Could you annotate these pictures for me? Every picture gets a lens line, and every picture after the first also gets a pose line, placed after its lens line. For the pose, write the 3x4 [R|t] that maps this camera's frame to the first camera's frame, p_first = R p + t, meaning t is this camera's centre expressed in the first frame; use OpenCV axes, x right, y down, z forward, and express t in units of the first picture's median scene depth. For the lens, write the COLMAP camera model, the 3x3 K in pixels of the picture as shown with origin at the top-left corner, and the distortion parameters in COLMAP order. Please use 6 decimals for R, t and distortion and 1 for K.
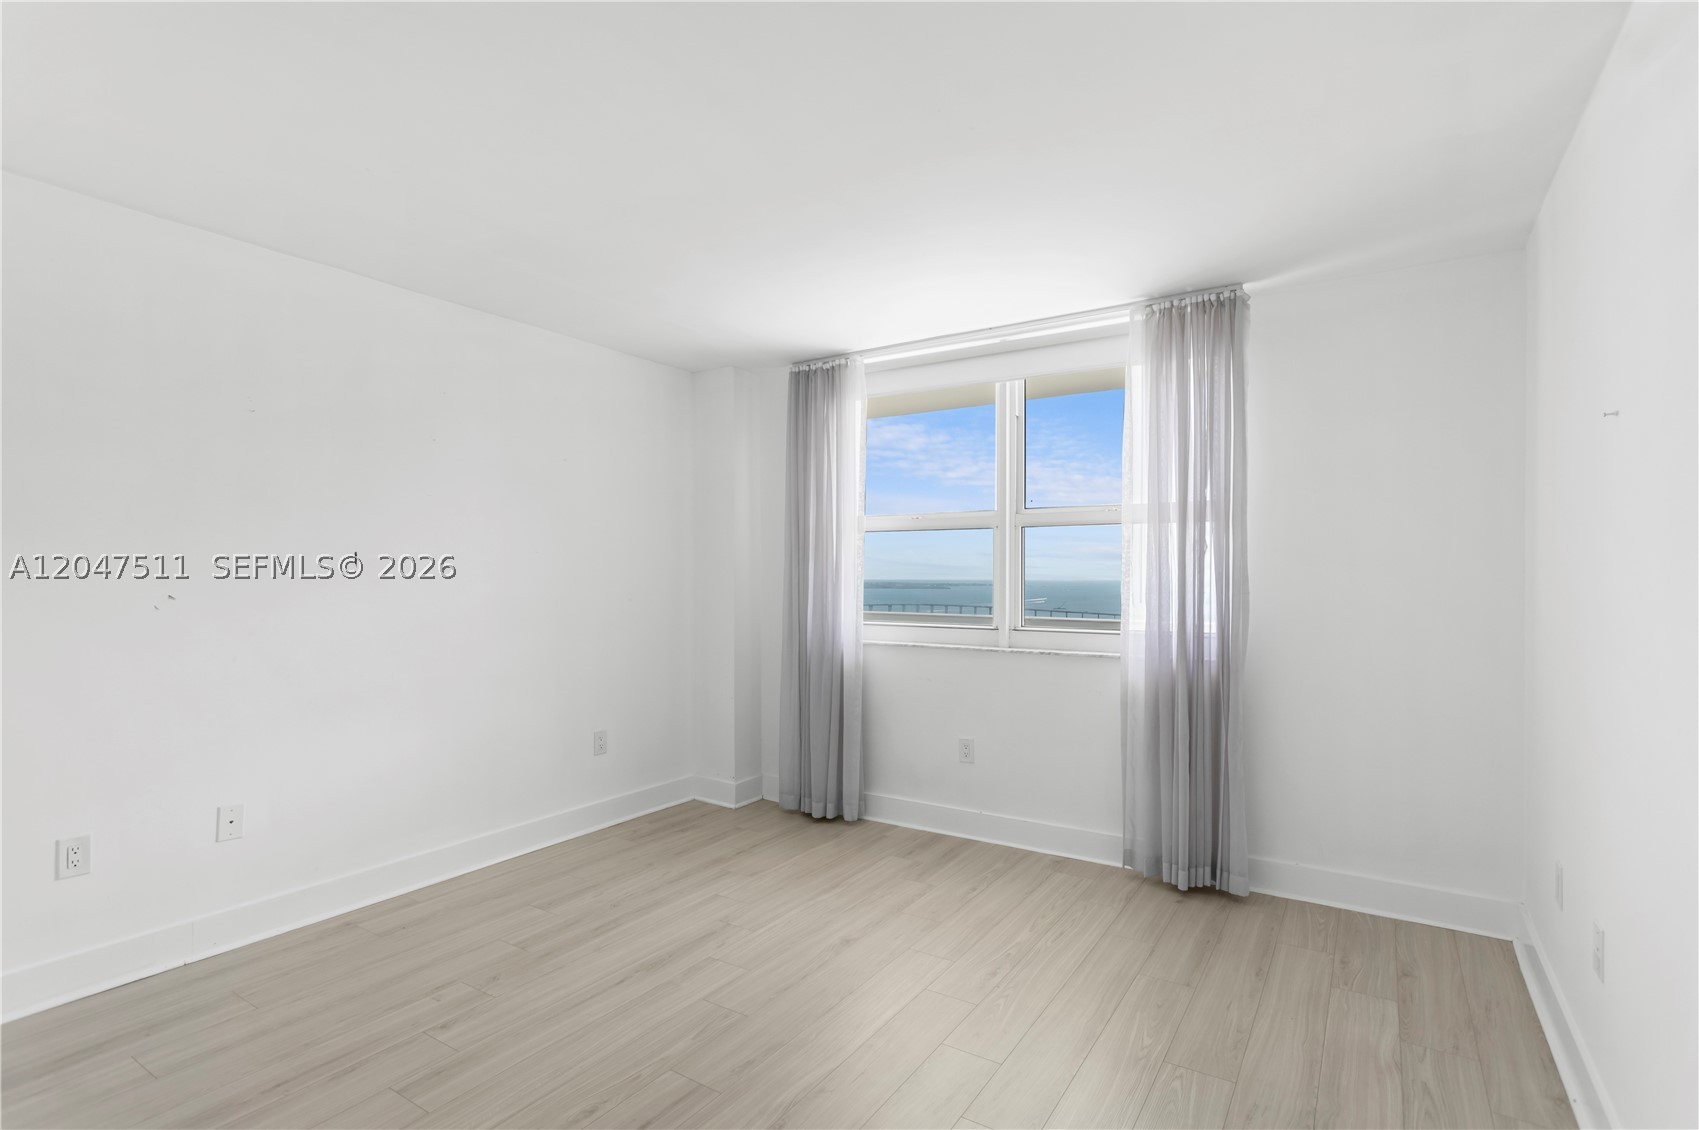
lens RADIAL K [[825.6, 0, 844.5], [0, 825.6, 560.9], [0, 0, 1]] dist [-0.002306, 0.002548]
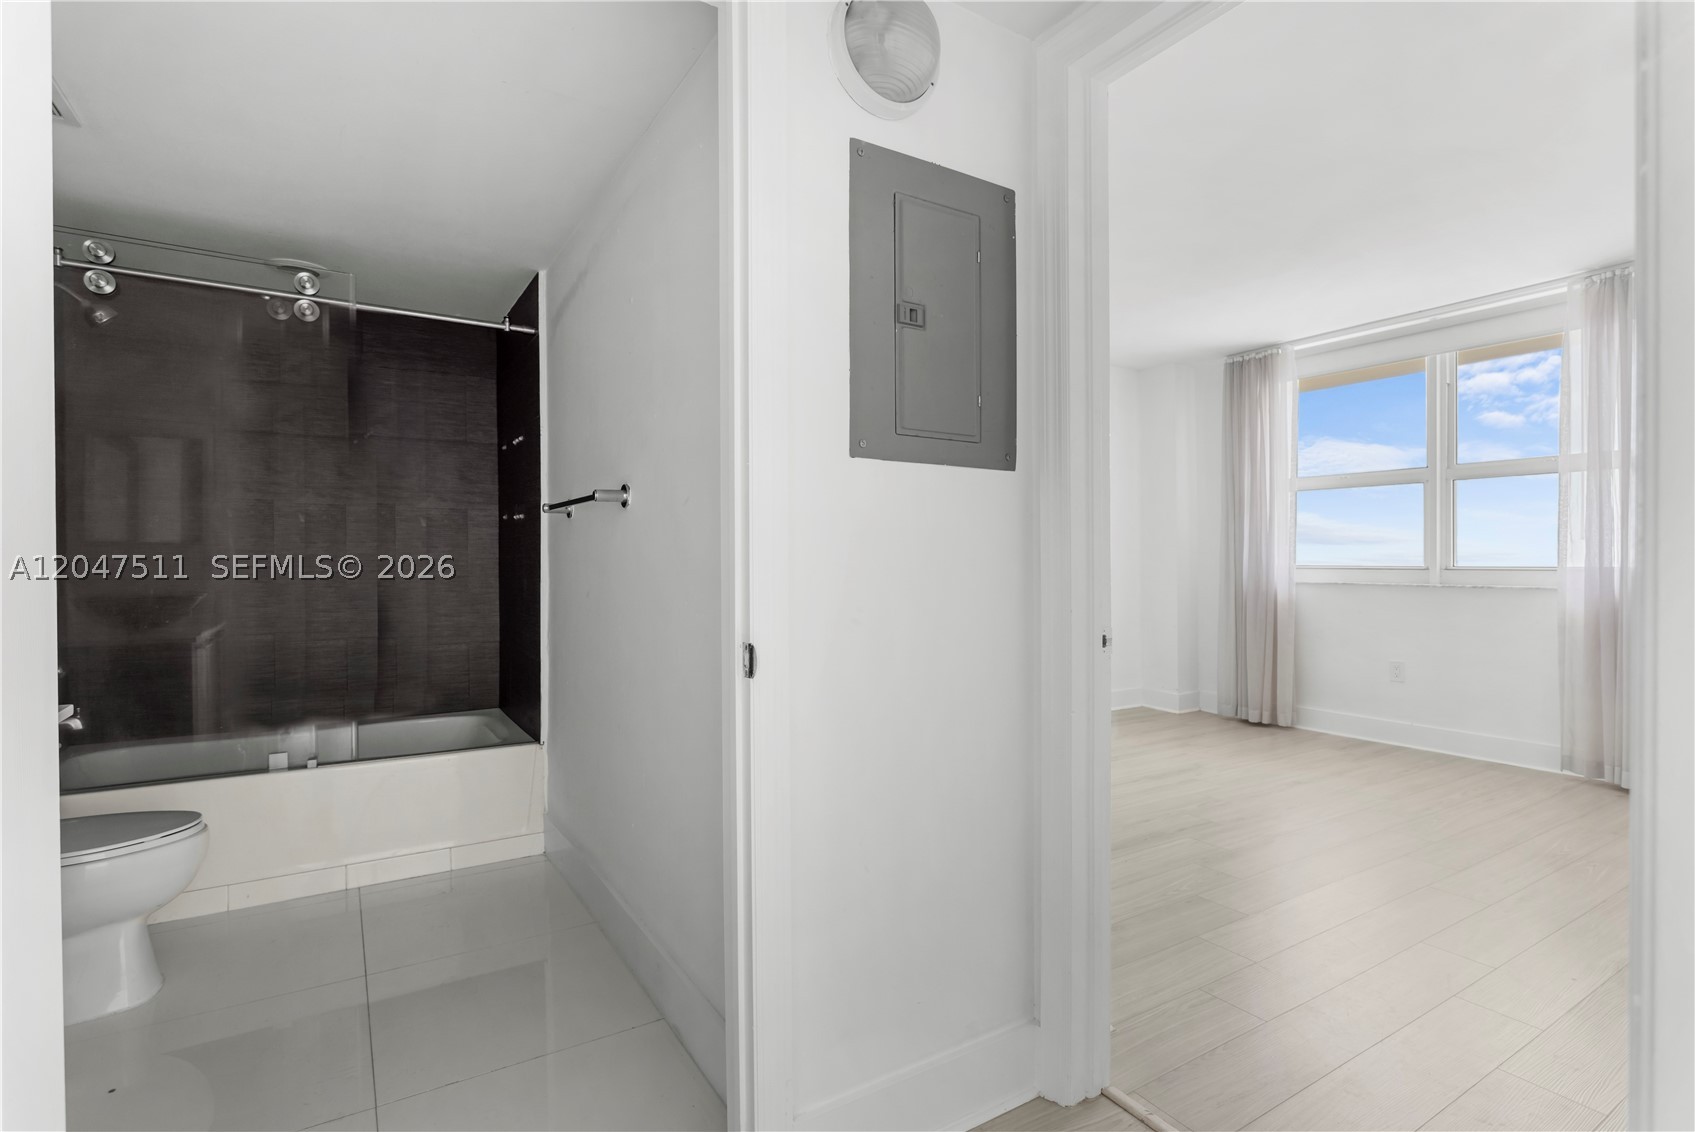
lens RADIAL K [[823.6, 0, 850.0], [0, 823.6, 552.8], [0, 0, 1]] dist [-0.002306, 0.002548]
pose [[0.909786, -0.006206, -0.415031, -0.070408], [0.011134, 0.999893, 0.009454, 0.038300], [0.414928, -0.013222, 0.909758, -0.372657]]
